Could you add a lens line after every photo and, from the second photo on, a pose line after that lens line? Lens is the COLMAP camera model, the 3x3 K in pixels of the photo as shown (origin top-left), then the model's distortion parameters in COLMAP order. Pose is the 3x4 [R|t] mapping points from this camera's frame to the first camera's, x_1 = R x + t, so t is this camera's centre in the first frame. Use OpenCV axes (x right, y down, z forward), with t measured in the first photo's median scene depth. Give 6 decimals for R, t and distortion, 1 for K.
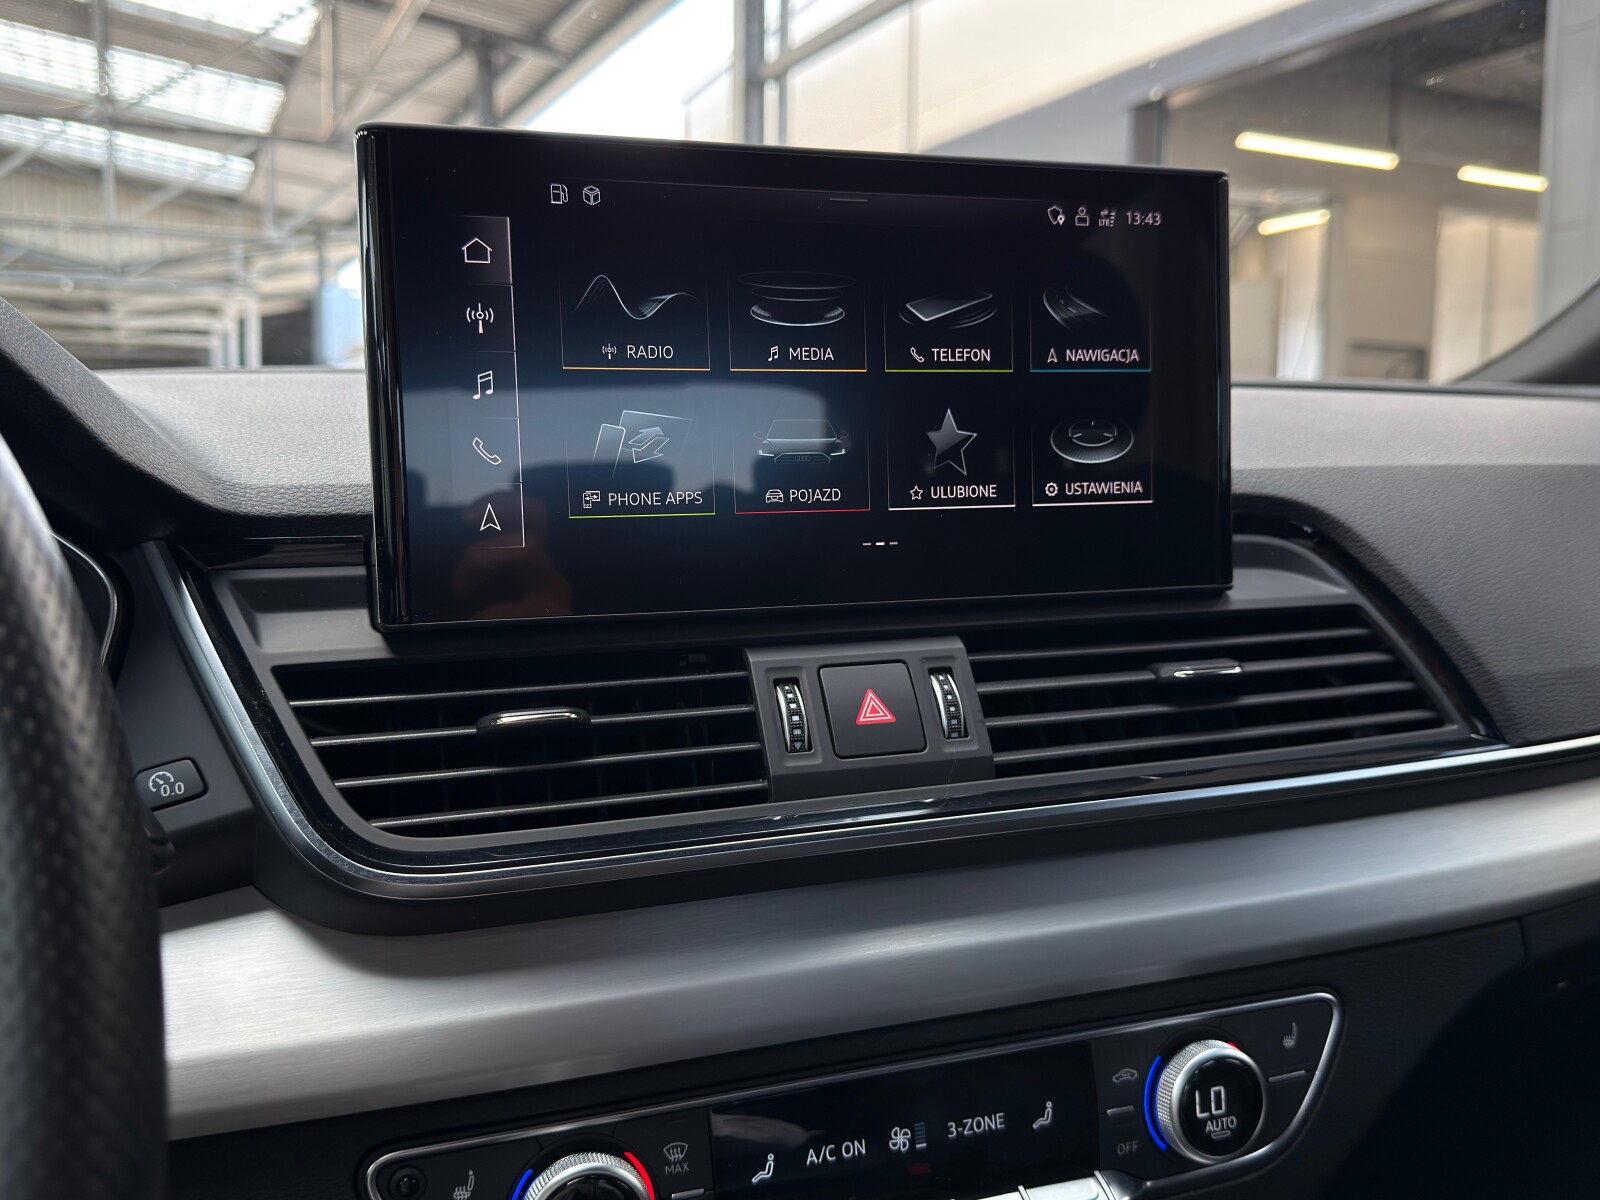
lens RADIAL K [[1466.5, 0, 803.6], [0, 1466.5, 600.2], [0, 0, 1]] dist [0.158965, -0.387983]
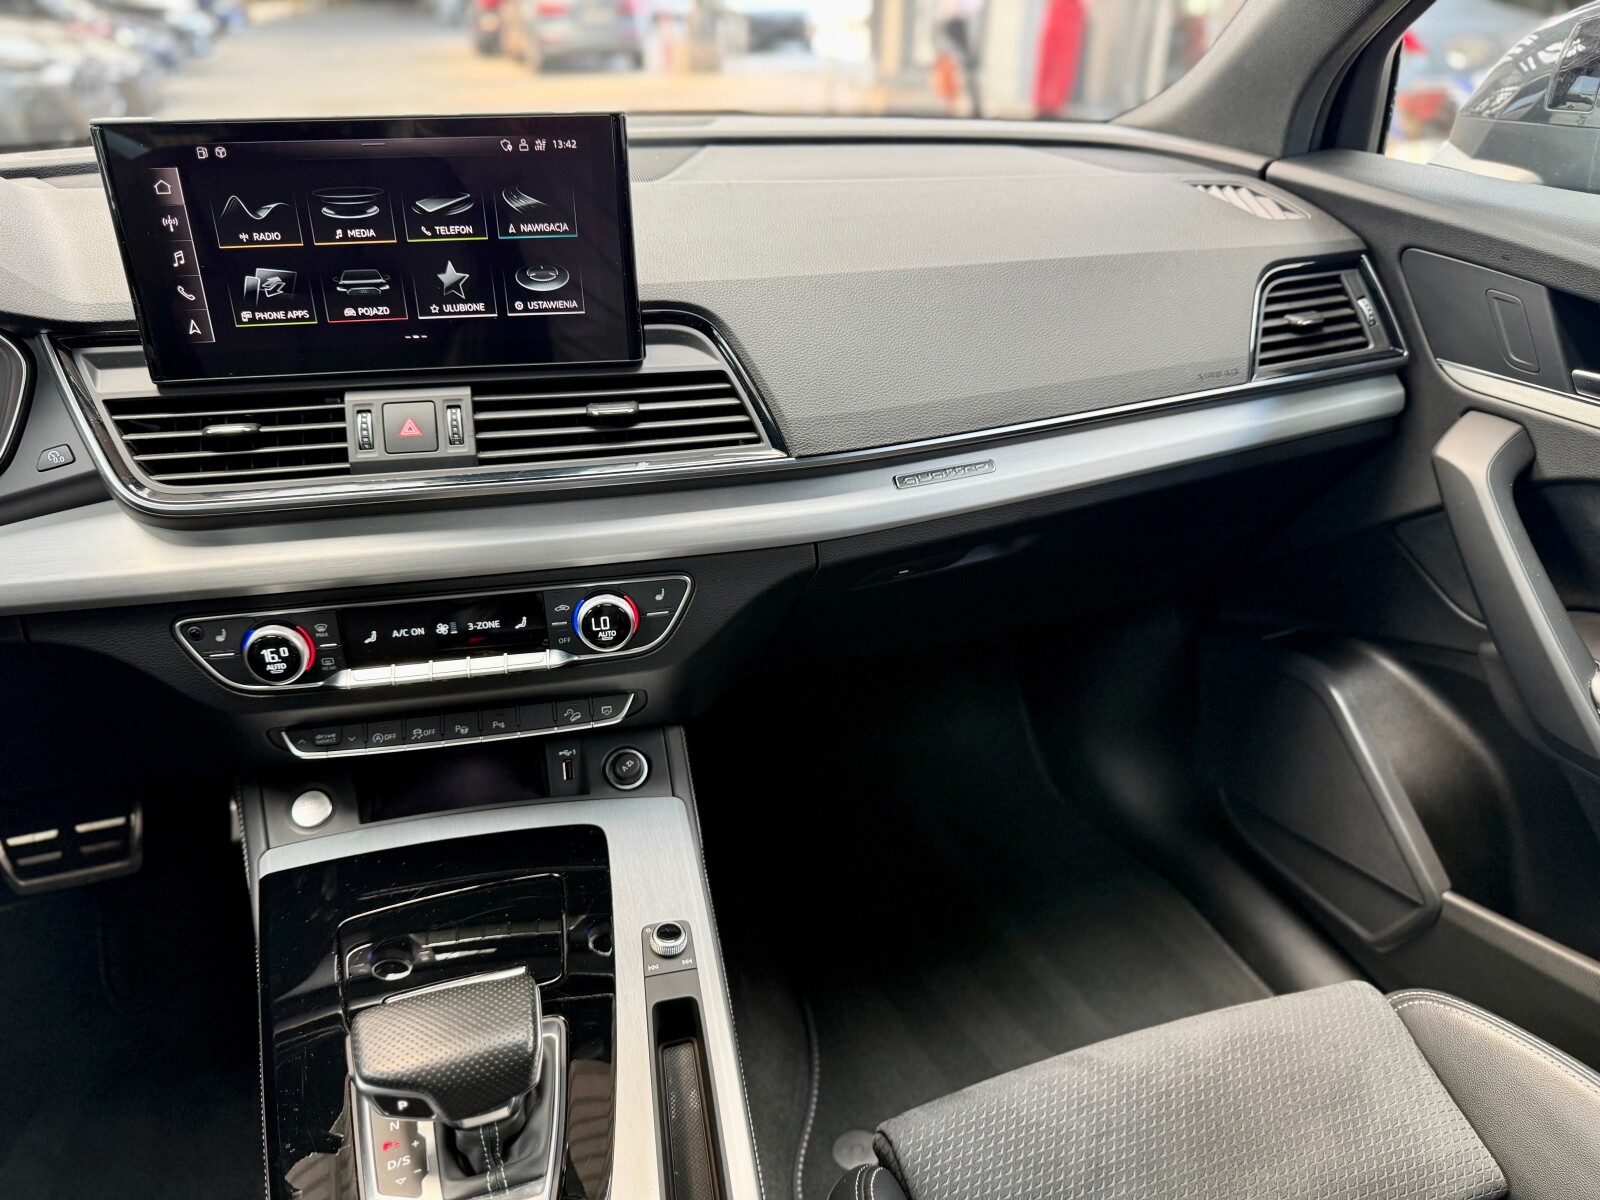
lens RADIAL K [[1139.0, 0, 799.4], [0, 1139.0, 609.6], [0, 0, 1]] dist [0.011657, -0.042075]
pose [[0.987927, 0.083863, -0.130255, 0.745365], [-0.028036, 0.923707, 0.382073, -0.283543], [0.152359, -0.373809, 0.914906, -0.375836]]
